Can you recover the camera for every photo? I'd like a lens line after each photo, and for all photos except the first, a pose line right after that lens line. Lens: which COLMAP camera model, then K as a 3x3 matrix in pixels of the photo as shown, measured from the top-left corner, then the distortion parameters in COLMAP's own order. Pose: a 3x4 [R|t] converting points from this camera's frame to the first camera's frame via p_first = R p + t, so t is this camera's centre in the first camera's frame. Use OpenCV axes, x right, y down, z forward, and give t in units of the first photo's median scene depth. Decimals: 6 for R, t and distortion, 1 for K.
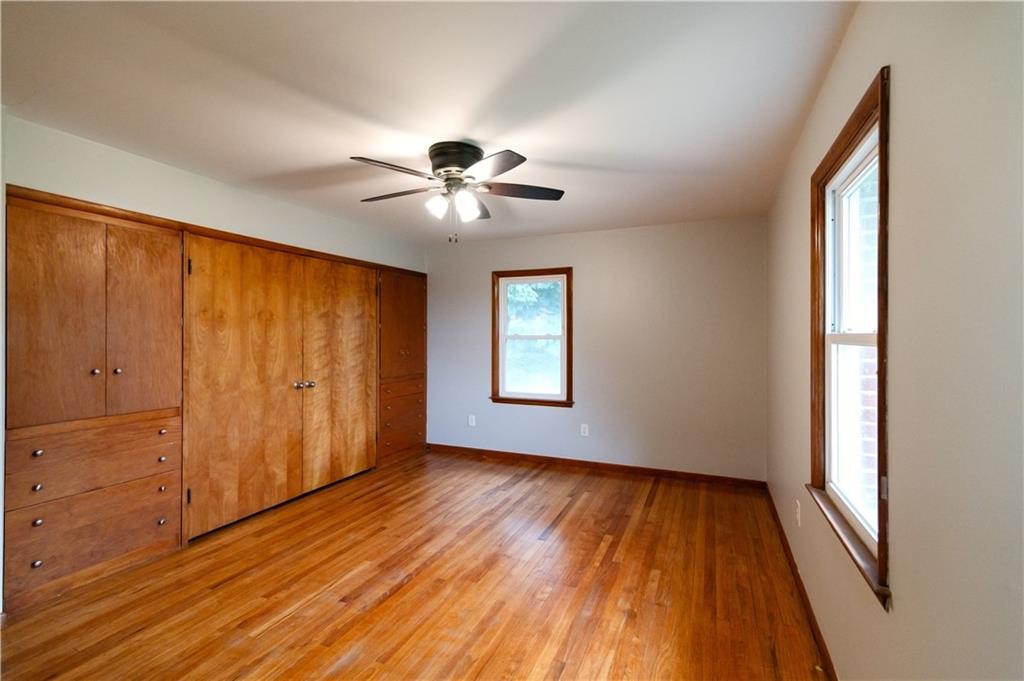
lens RADIAL K [[463.4, 0, 515.8], [0, 463.4, 348.8], [0, 0, 1]] dist [0.011182, -0.000813]
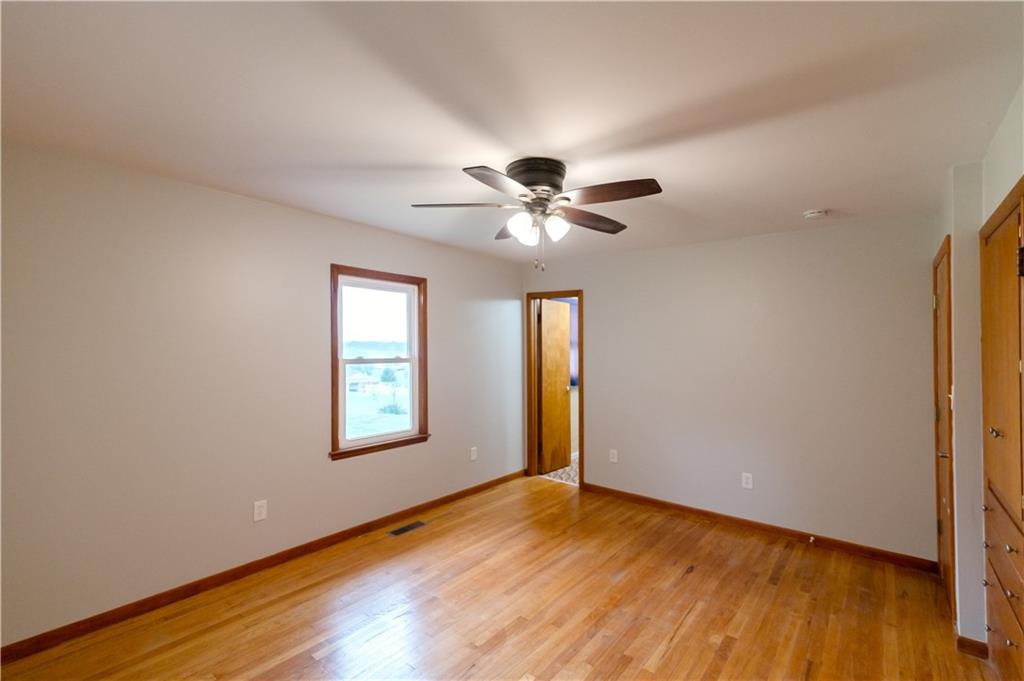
lens RADIAL K [[462.1, 0, 512.0], [0, 462.1, 340.5], [0, 0, 1]] dist [0.012212, 0.000279]
pose [[-0.960629, -0.012658, 0.277545, -0.217690], [-0.007318, 0.999768, 0.020265, -0.072332], [-0.277737, 0.017436, -0.960499, 1.269042]]
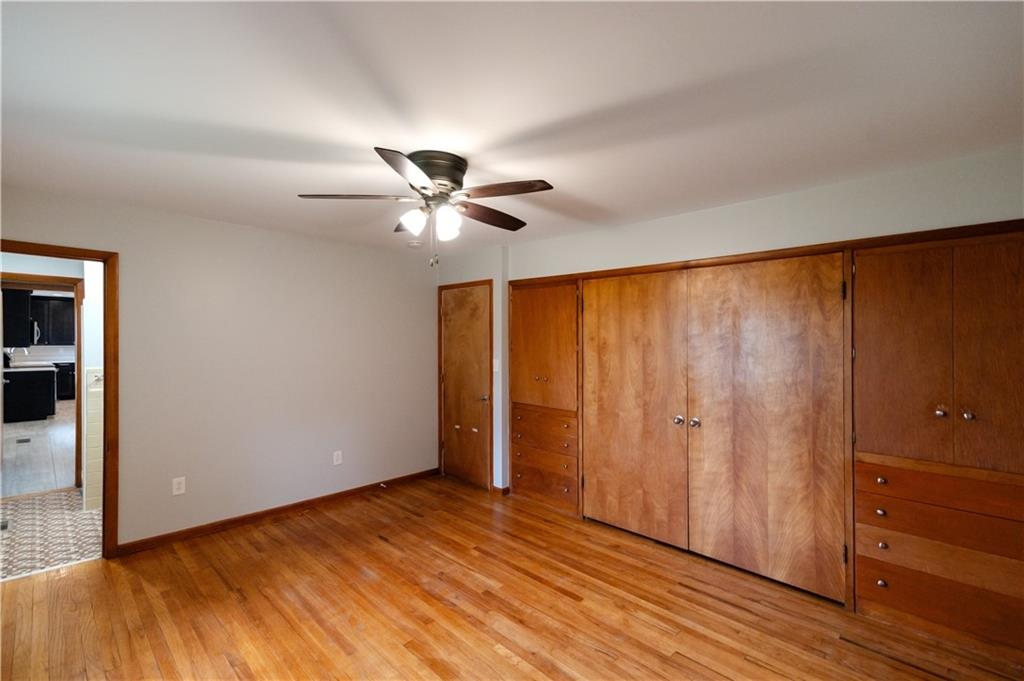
lens RADIAL K [[463.4, 0, 515.8], [0, 463.4, 348.8], [0, 0, 1]] dist [0.011182, -0.000813]
pose [[-0.367293, 0.014401, -0.929994, 0.429874], [-0.036568, 0.998883, 0.029910, -0.066024], [0.929386, 0.044994, -0.366356, 0.976455]]
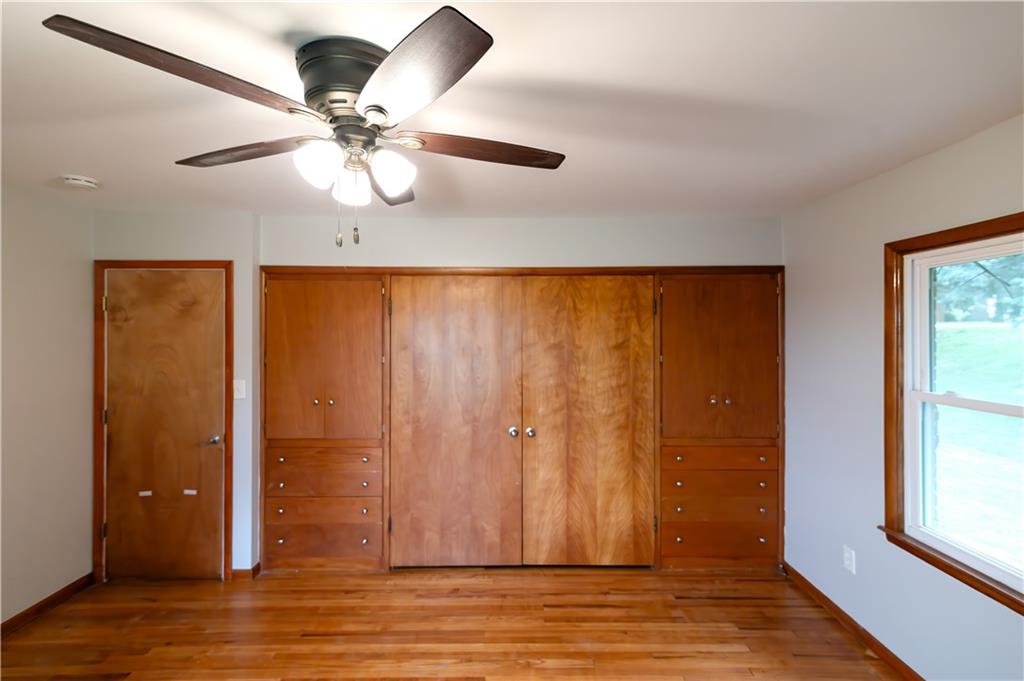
lens RADIAL K [[460.5, 0, 513.5], [0, 460.5, 336.5], [0, 0, 1]] dist [0.016118, -0.000029]
pose [[0.394949, 0.006416, -0.918680, 0.276914], [-0.027282, 0.999617, -0.004748, -0.084733], [0.918298, 0.026938, 0.394973, 0.634960]]
